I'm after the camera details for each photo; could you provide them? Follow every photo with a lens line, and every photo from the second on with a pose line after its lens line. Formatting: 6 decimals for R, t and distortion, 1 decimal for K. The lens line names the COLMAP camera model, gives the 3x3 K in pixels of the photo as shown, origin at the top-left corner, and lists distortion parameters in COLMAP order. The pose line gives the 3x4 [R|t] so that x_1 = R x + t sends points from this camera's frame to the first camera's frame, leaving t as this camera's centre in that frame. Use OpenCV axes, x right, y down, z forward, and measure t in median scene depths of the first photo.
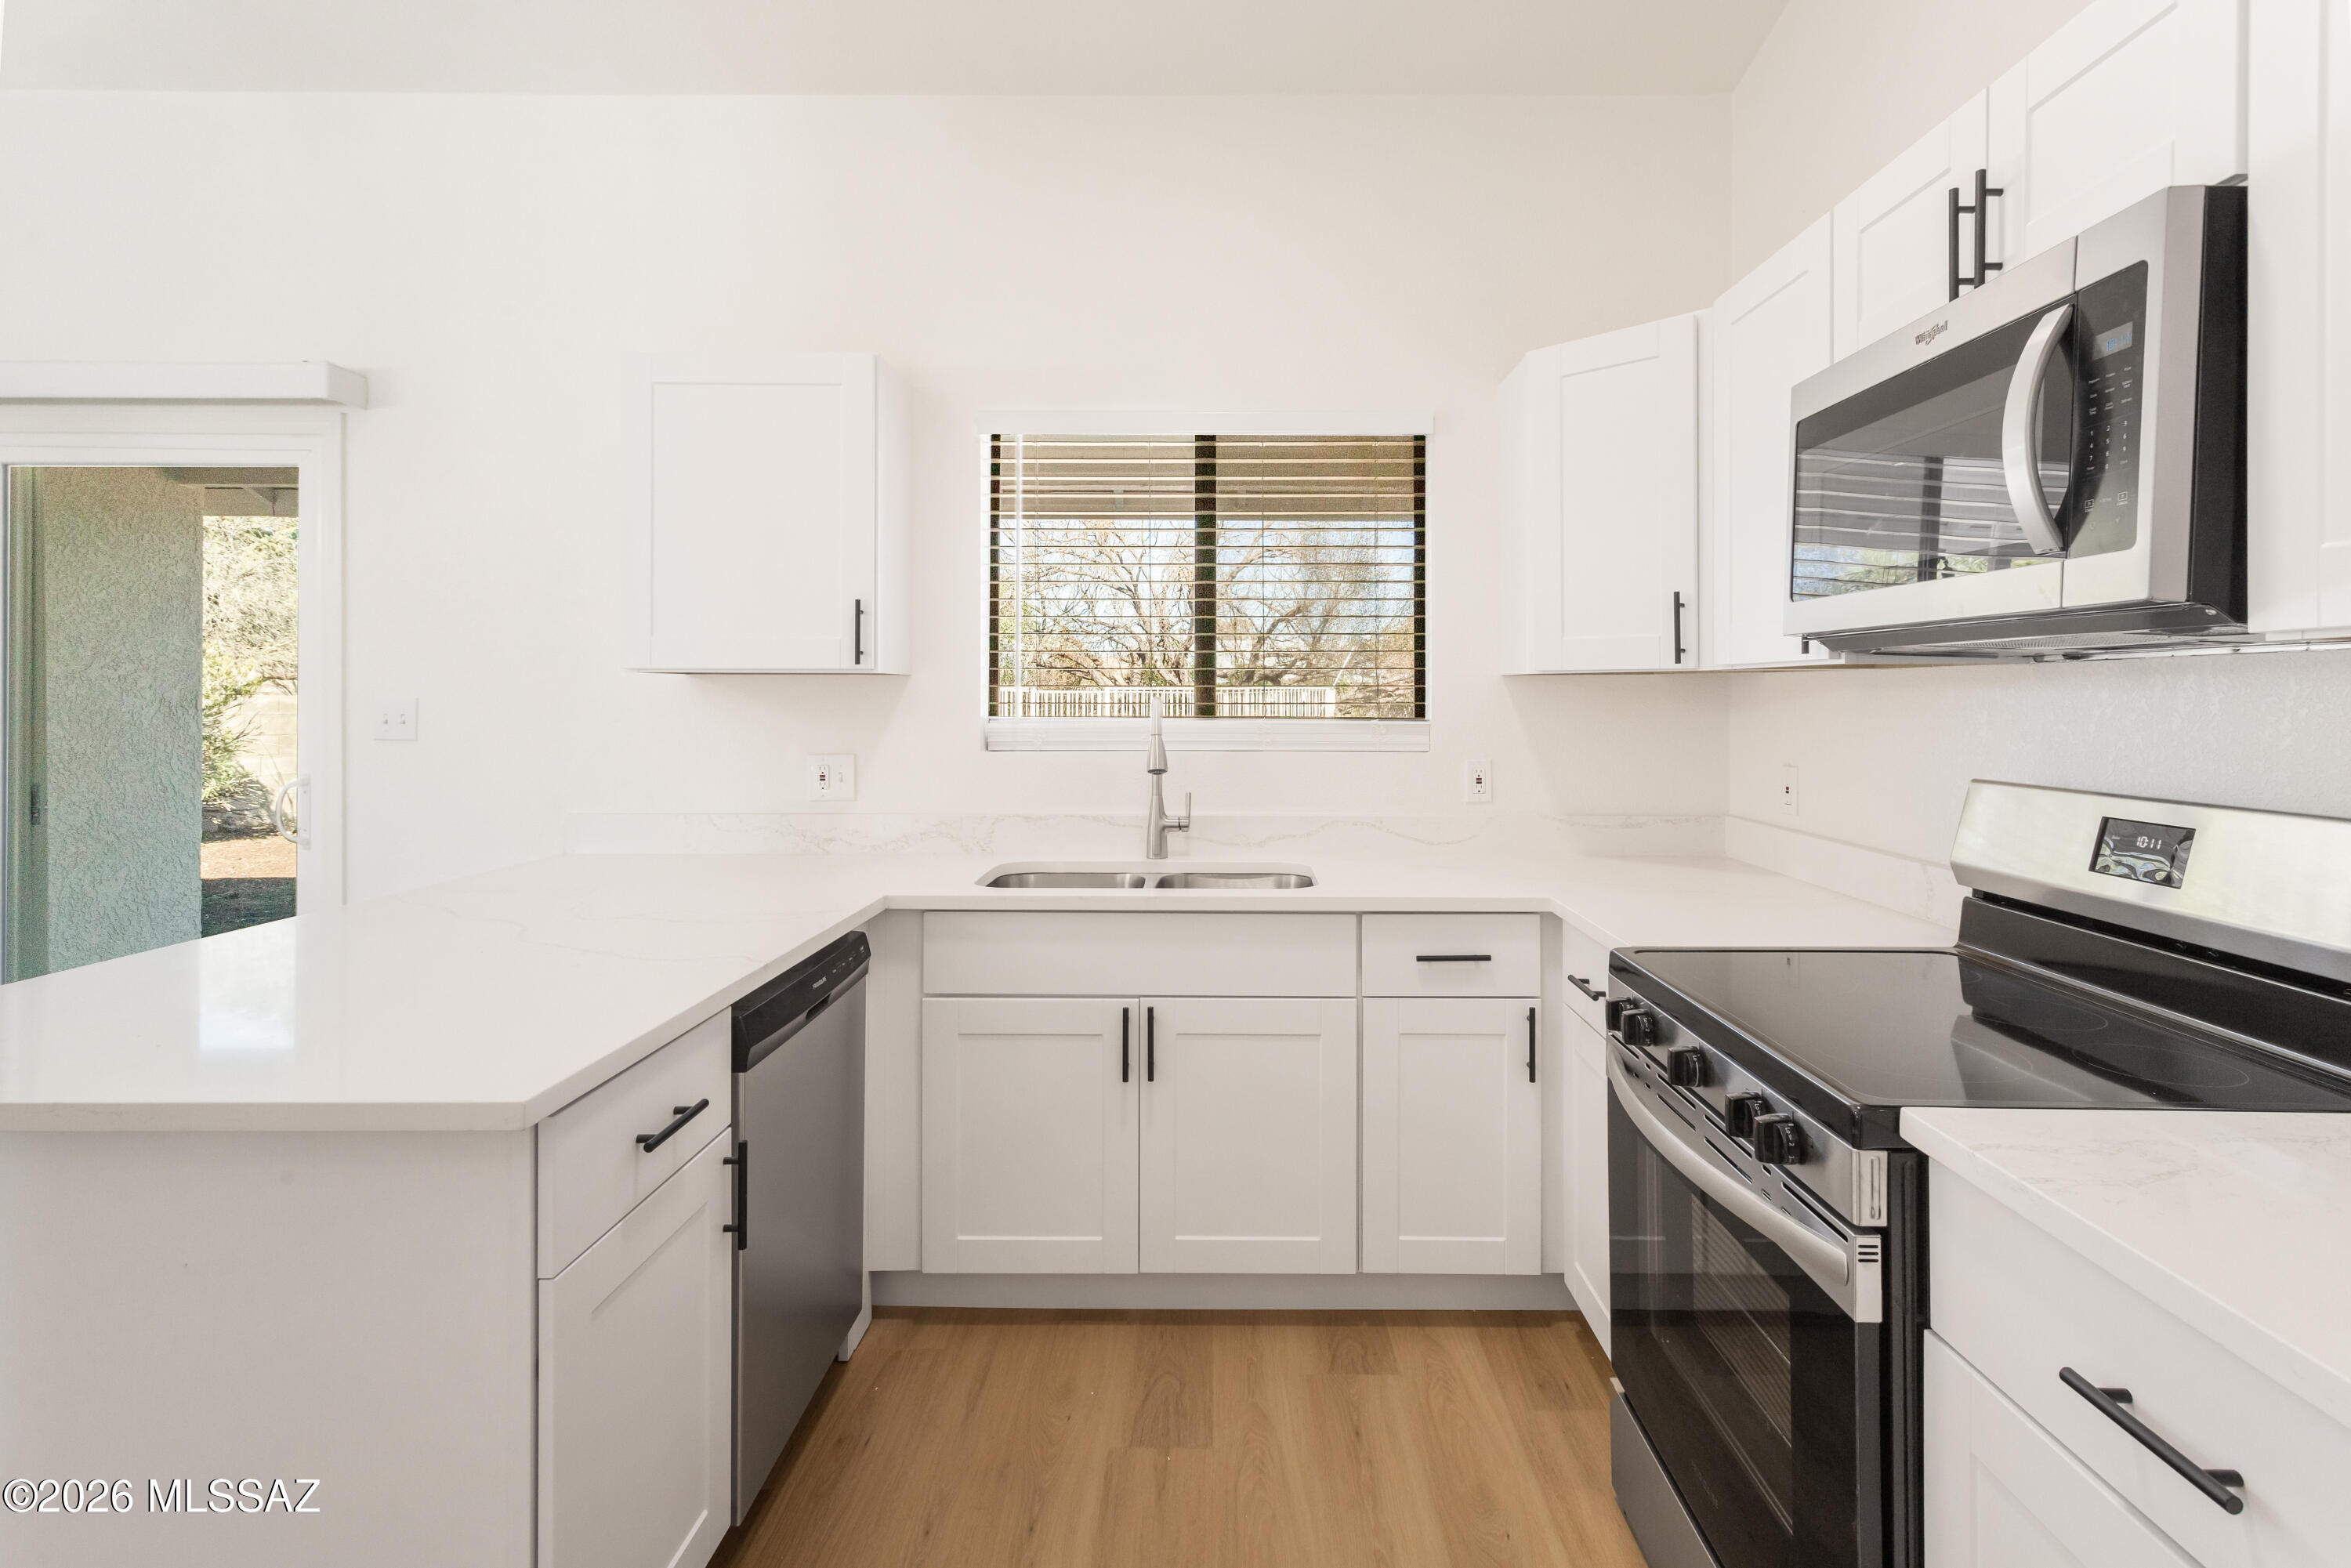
lens RADIAL K [[1147.0, 0, 1194.8], [0, 1147.0, 696.7], [0, 0, 1]] dist [0.015189, 0.001521]
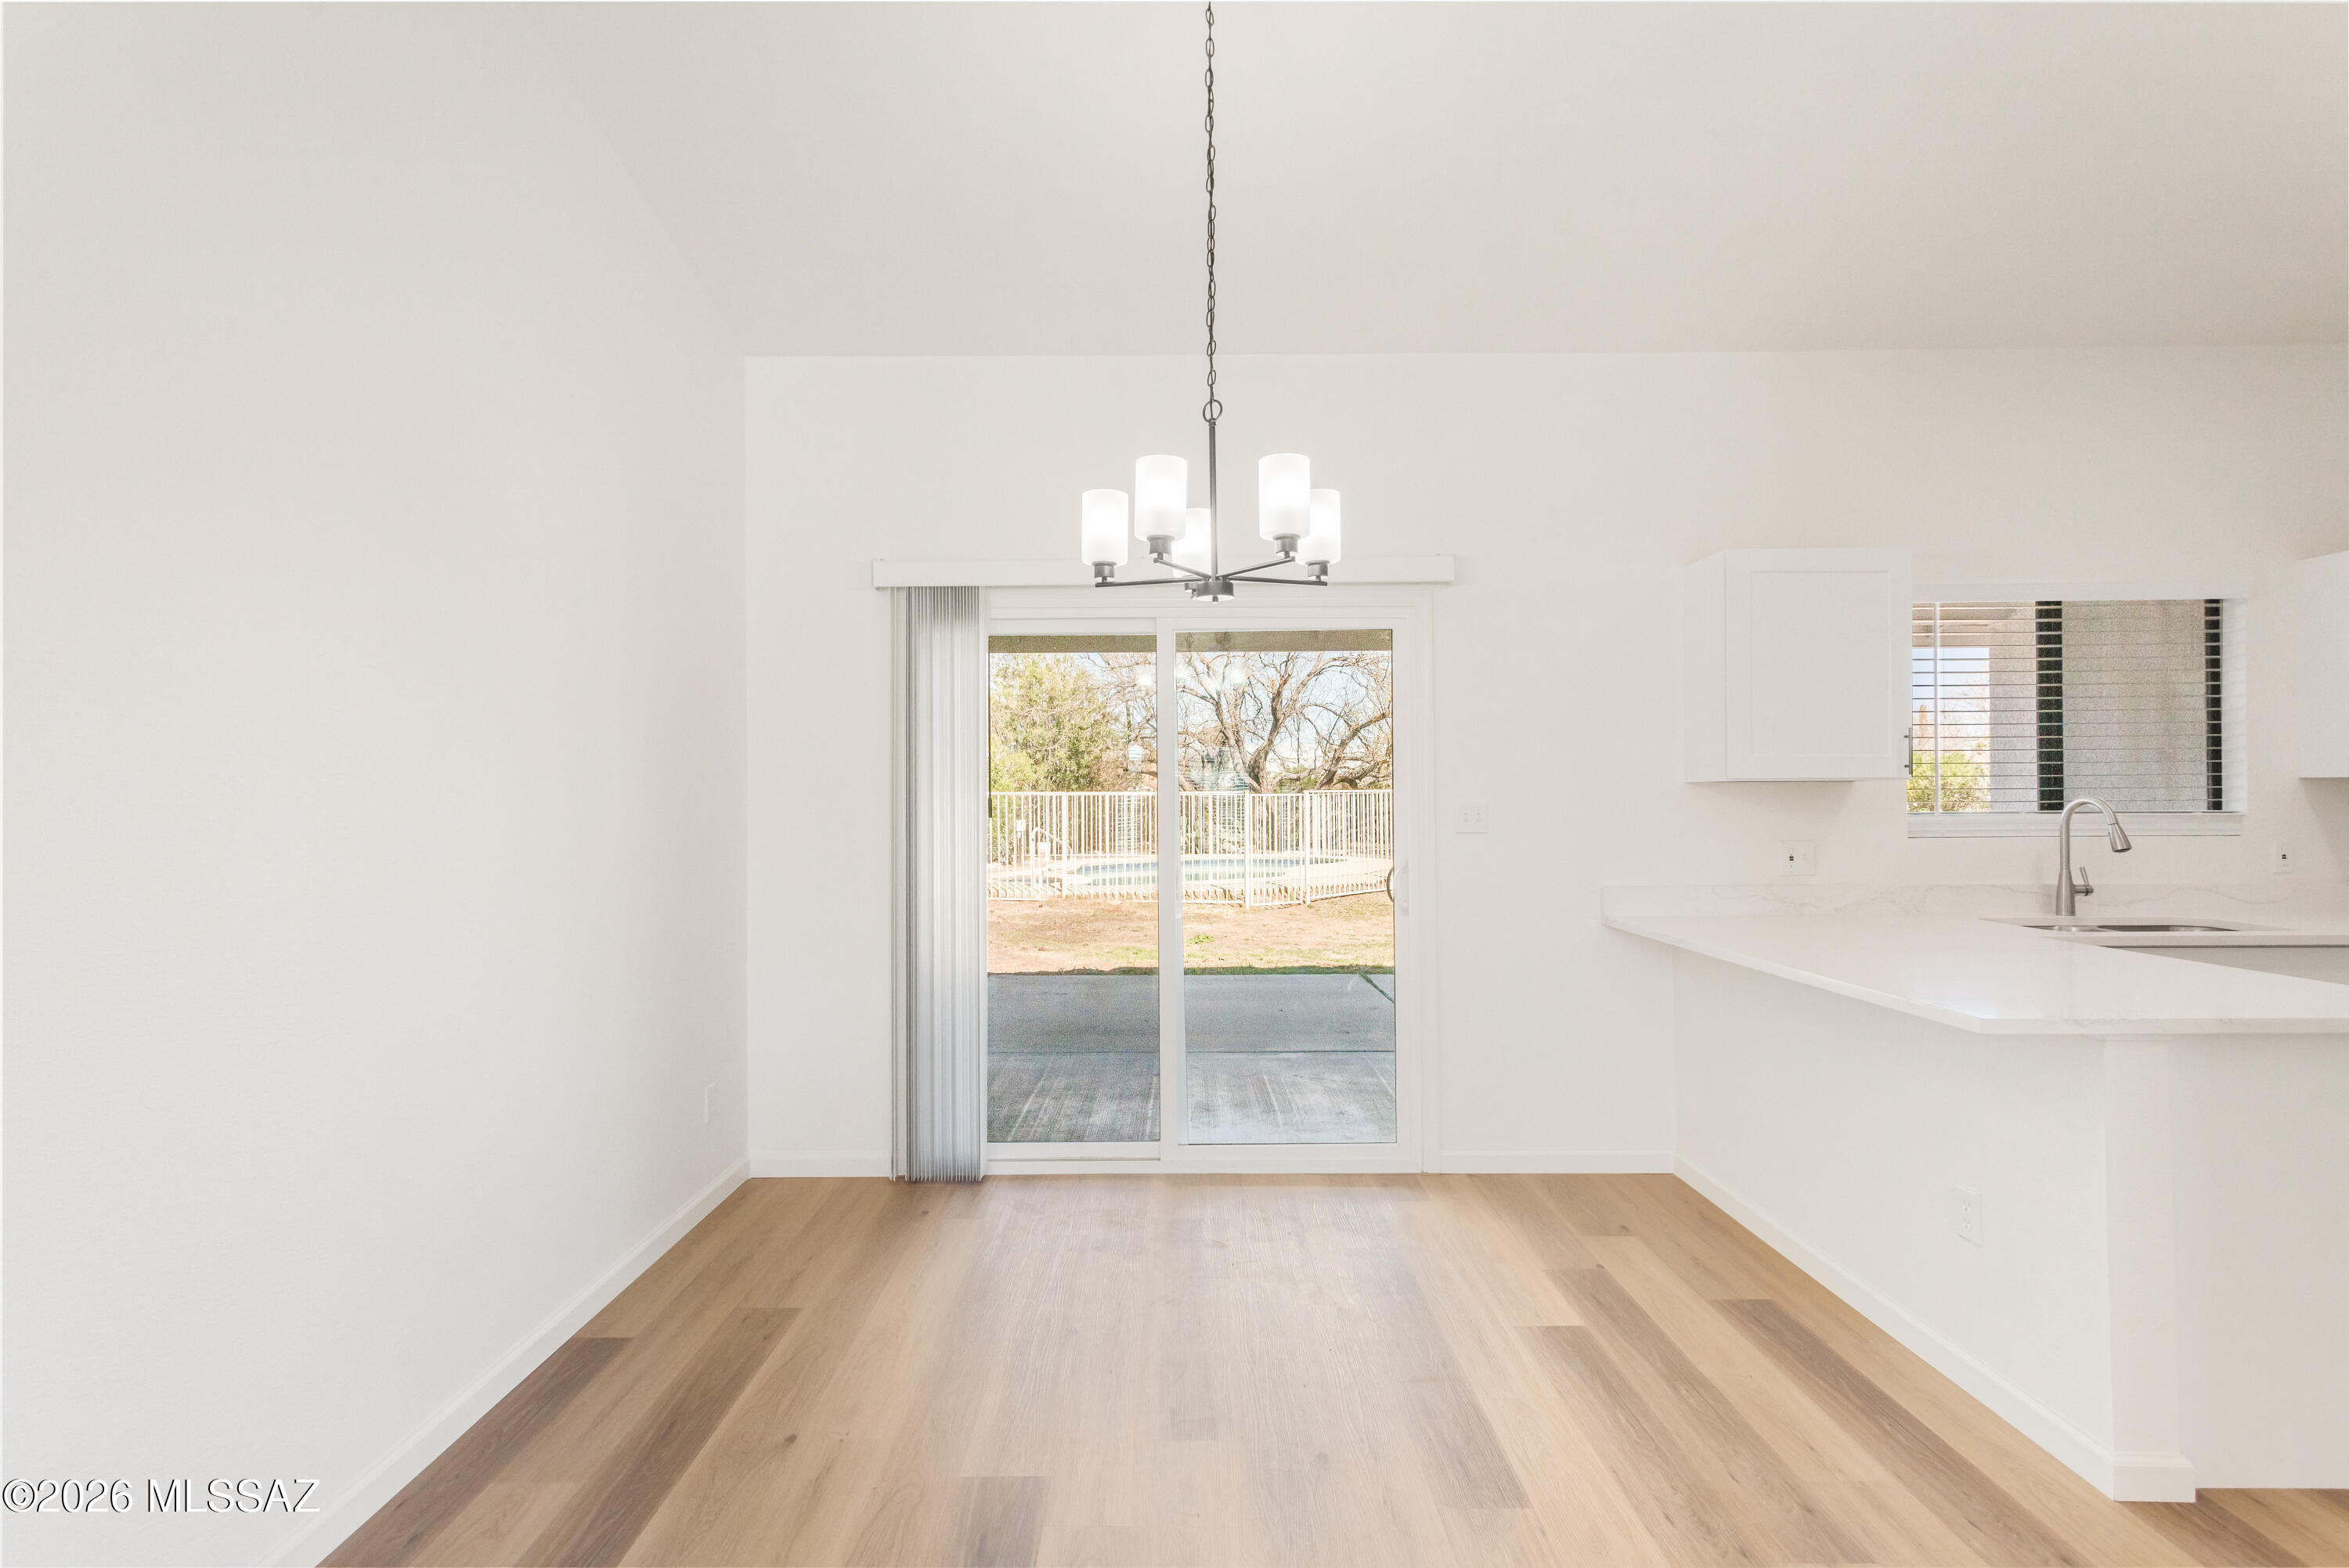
lens RADIAL K [[1145.9, 0, 1179.6], [0, 1145.9, 785.5], [0, 0, 1]] dist [0.015189, 0.001521]
pose [[0.999531, -0.008215, 0.029494, -1.086824], [0.008577, 0.999889, -0.012165, -0.004908], [-0.029391, 0.012412, 0.999491, -0.327072]]
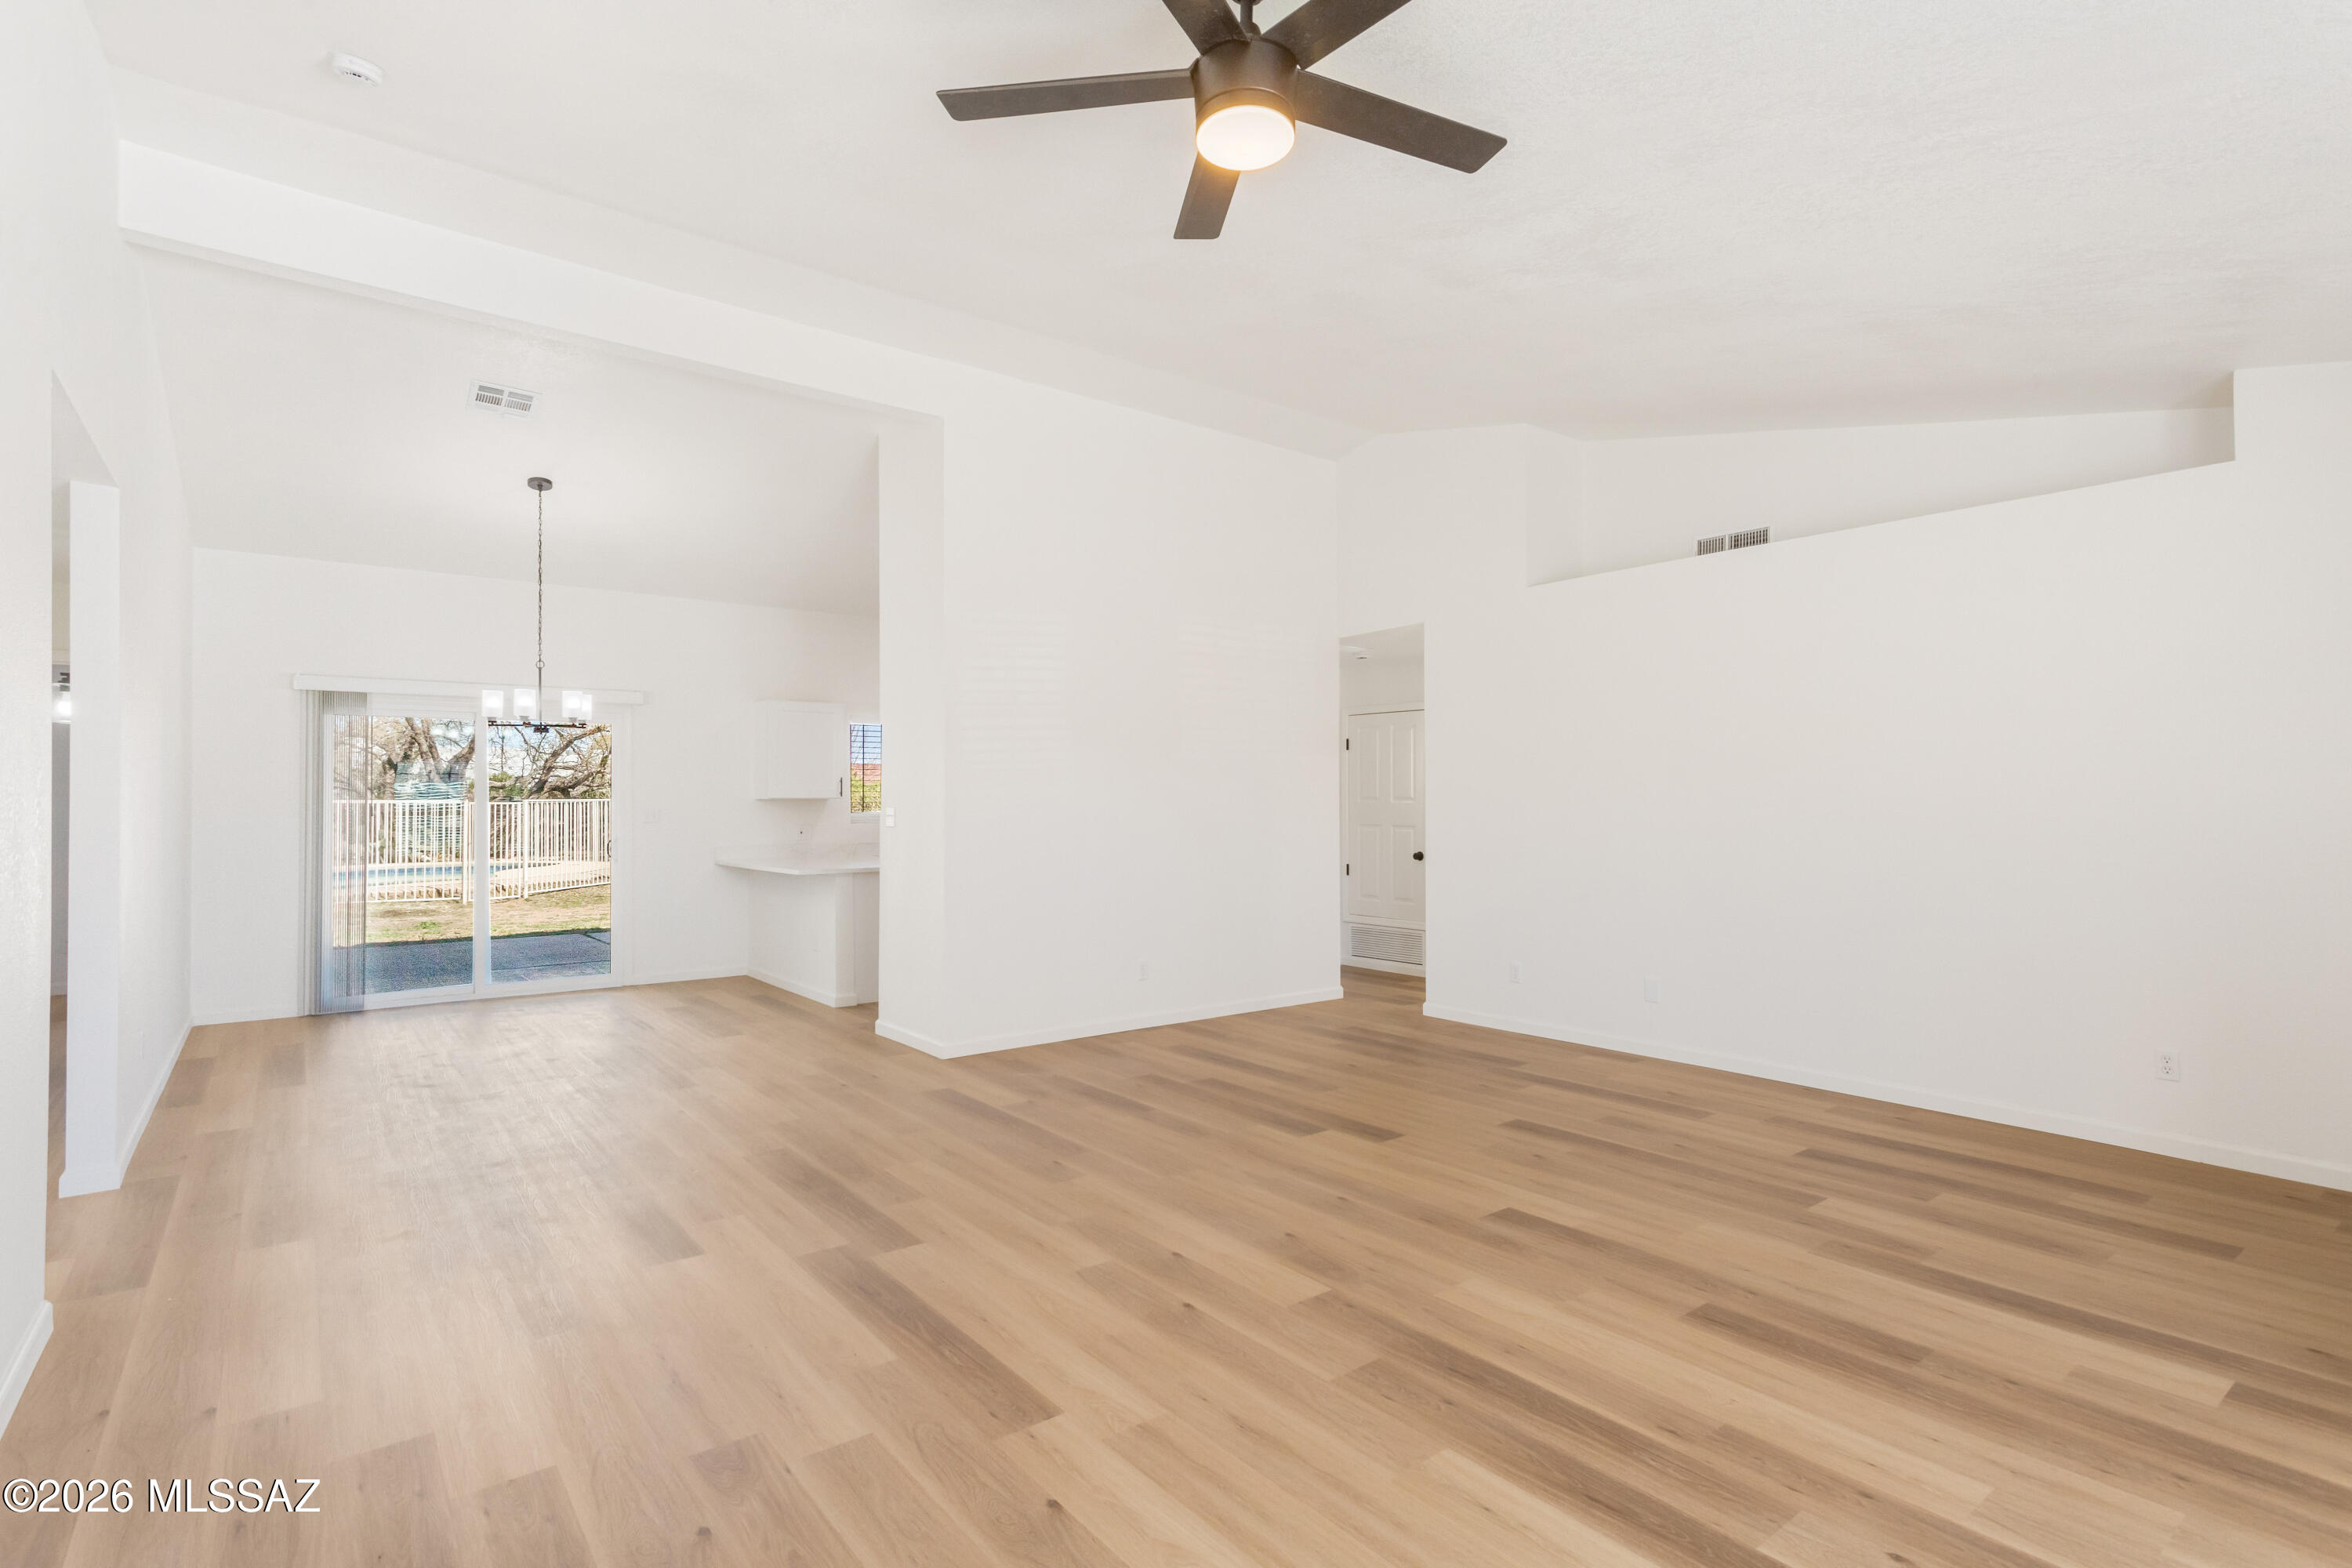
lens RADIAL K [[1147.5, 0, 1185.1], [0, 1147.5, 794.4], [0, 0, 1]] dist [0.015189, 0.001521]
pose [[0.777978, 0.000858, 0.628291, -1.474937], [0.004817, 0.999962, -0.007330, -0.006903], [-0.628274, 0.008729, 0.777944, -2.062893]]
